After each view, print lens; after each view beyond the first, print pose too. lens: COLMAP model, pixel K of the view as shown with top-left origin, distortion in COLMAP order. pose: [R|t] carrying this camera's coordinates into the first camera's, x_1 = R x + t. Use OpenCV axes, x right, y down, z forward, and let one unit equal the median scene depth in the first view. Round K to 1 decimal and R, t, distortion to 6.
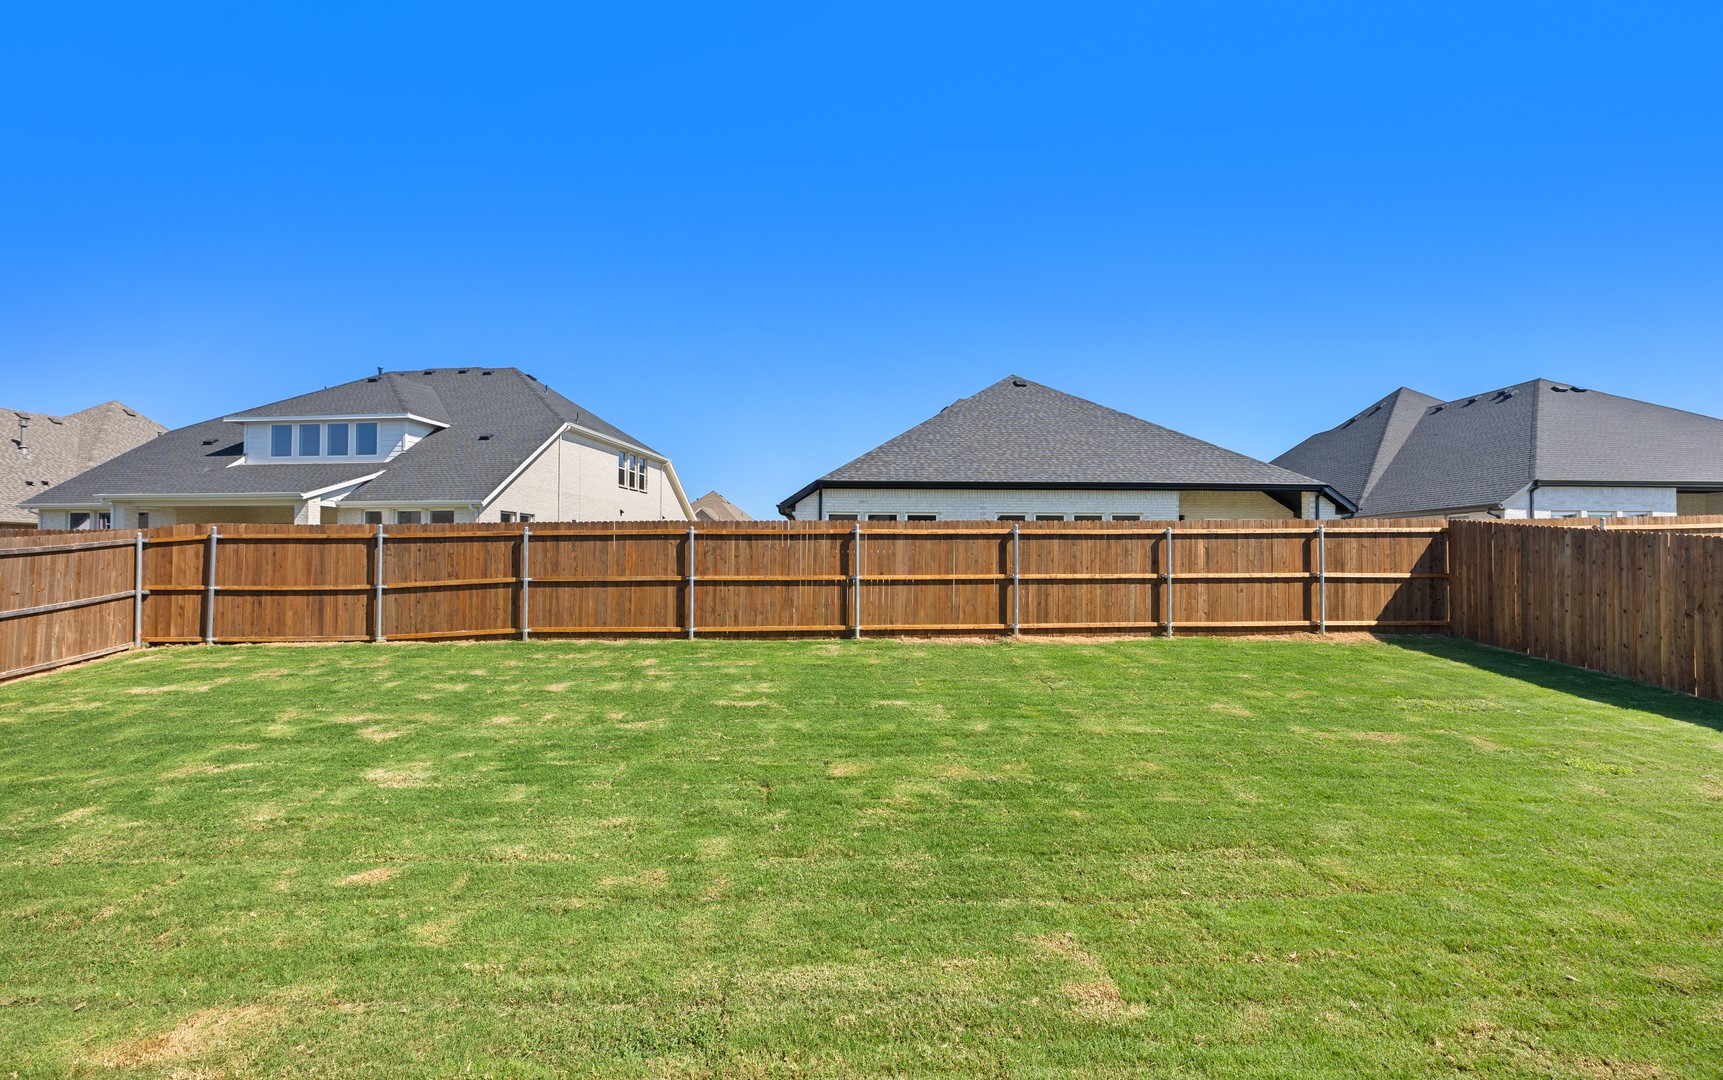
lens RADIAL K [[751.0, 0, 870.9], [0, 751.0, 549.3], [0, 0, 1]] dist [-0.012758, -0.000235]
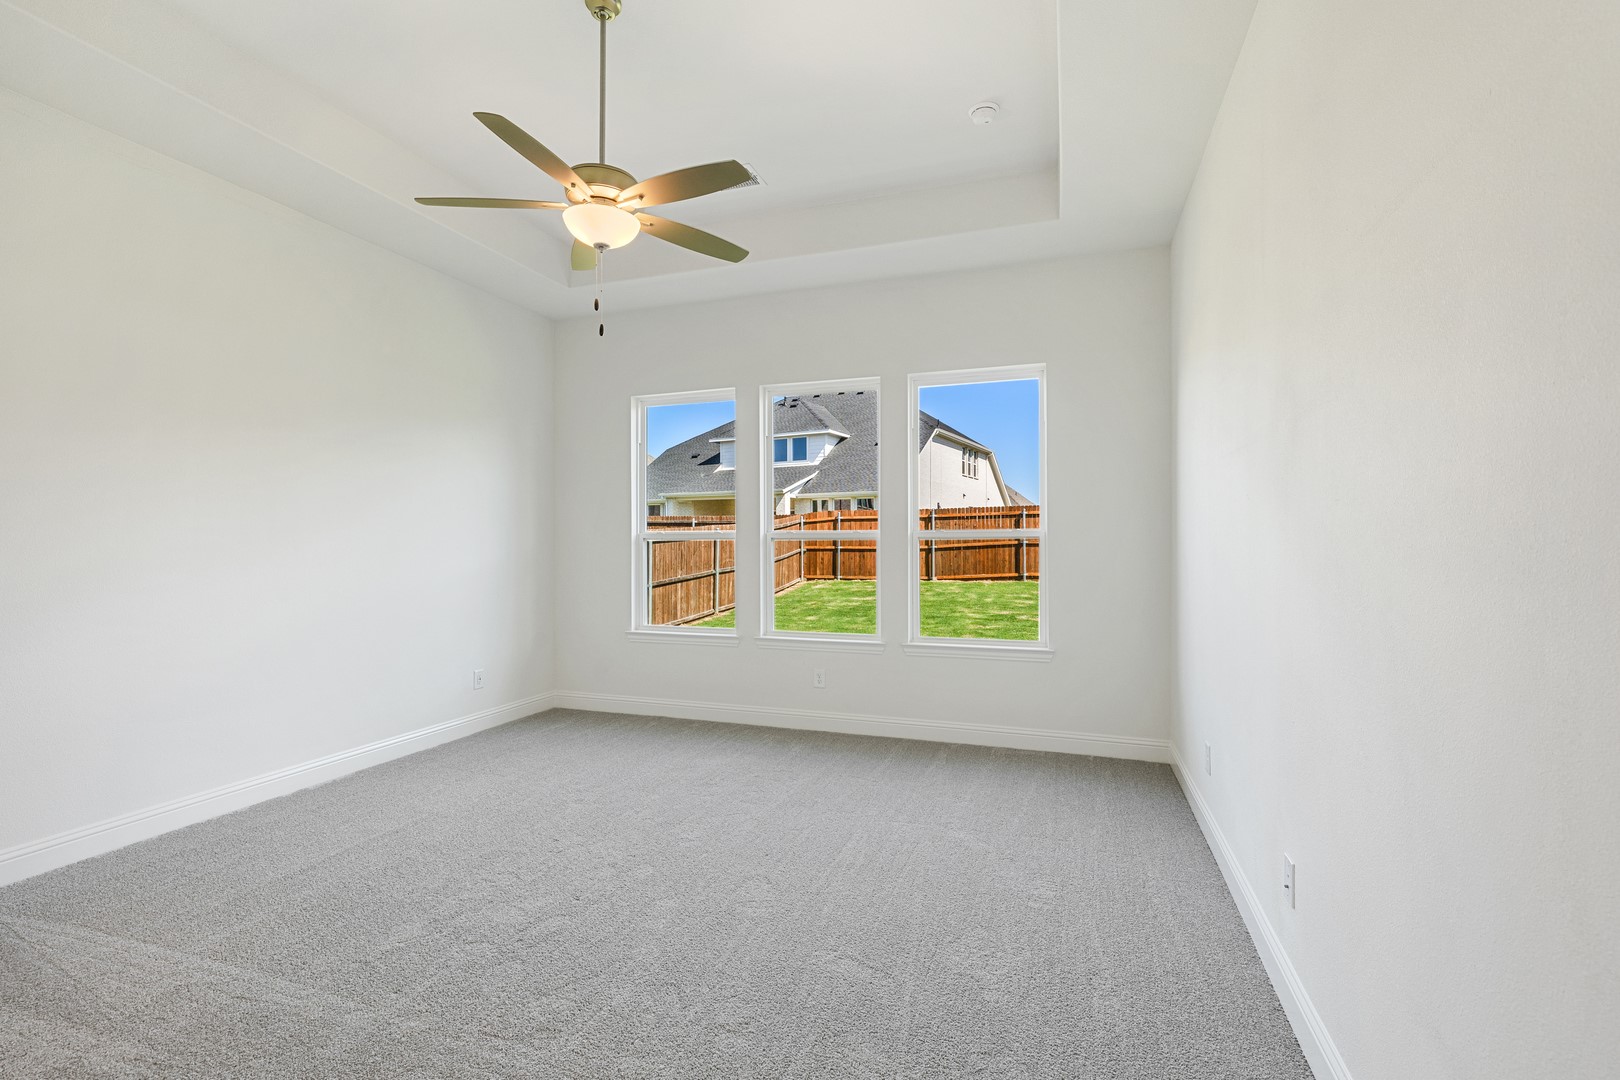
lens RADIAL K [[712.8, 0, 821.4], [0, 712.8, 538.1], [0, 0, 1]] dist [-0.008550, 0.001459]
pose [[0.925904, -0.004723, -0.377728, -0.144467], [0.010753, 0.999846, 0.013858, 0.003225], [0.377605, -0.016893, 0.925813, -0.268731]]
